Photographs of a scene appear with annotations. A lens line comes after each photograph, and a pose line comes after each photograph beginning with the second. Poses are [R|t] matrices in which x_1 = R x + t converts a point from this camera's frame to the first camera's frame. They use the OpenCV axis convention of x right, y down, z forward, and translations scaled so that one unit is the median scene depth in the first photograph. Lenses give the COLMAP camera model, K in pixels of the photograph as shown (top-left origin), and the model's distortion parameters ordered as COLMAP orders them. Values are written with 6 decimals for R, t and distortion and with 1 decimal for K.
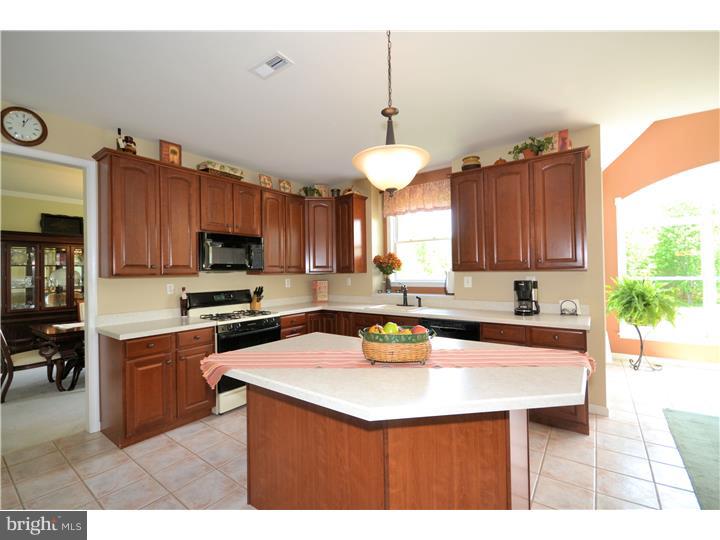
lens RADIAL K [[320.8, 0, 356.1], [0, 320.8, 271.8], [0, 0, 1]] dist [0.012310, -0.014639]
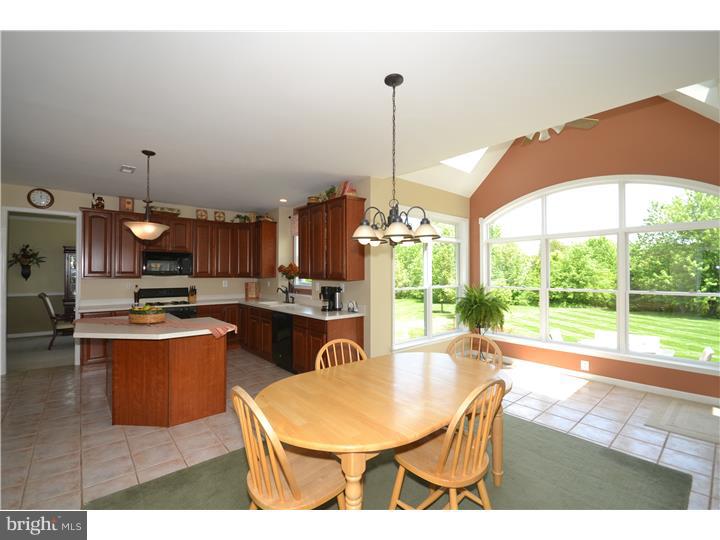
lens RADIAL K [[320.8, 0, 356.1], [0, 320.8, 271.8], [0, 0, 1]] dist [0.012310, -0.014639]
pose [[0.975308, 0.016388, -0.220240, 0.814766], [-0.017078, 0.999853, -0.001228, -0.032031], [0.220187, 0.004959, 0.975445, -0.300908]]
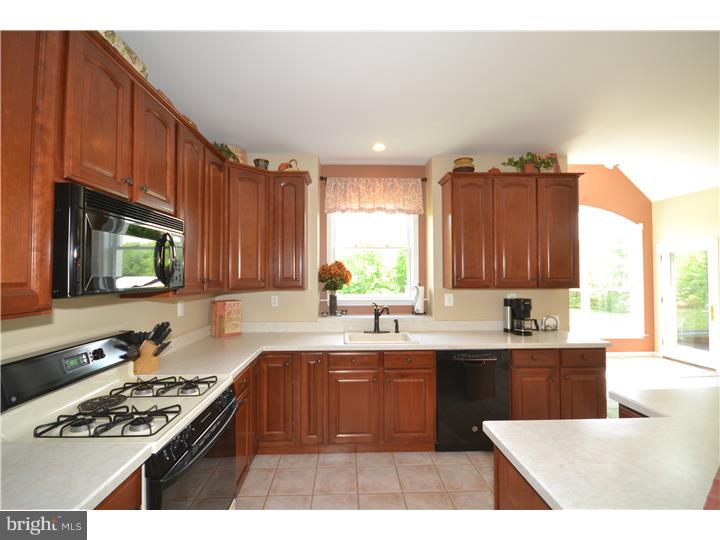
lens RADIAL K [[320.8, 0, 356.1], [0, 320.8, 271.8], [0, 0, 1]] dist [0.012310, -0.014639]
pose [[0.778659, 0.020758, 0.627104, -0.400980], [-0.010021, 0.999737, -0.020651, -0.023739], [-0.627367, 0.009796, 0.778662, 0.479339]]
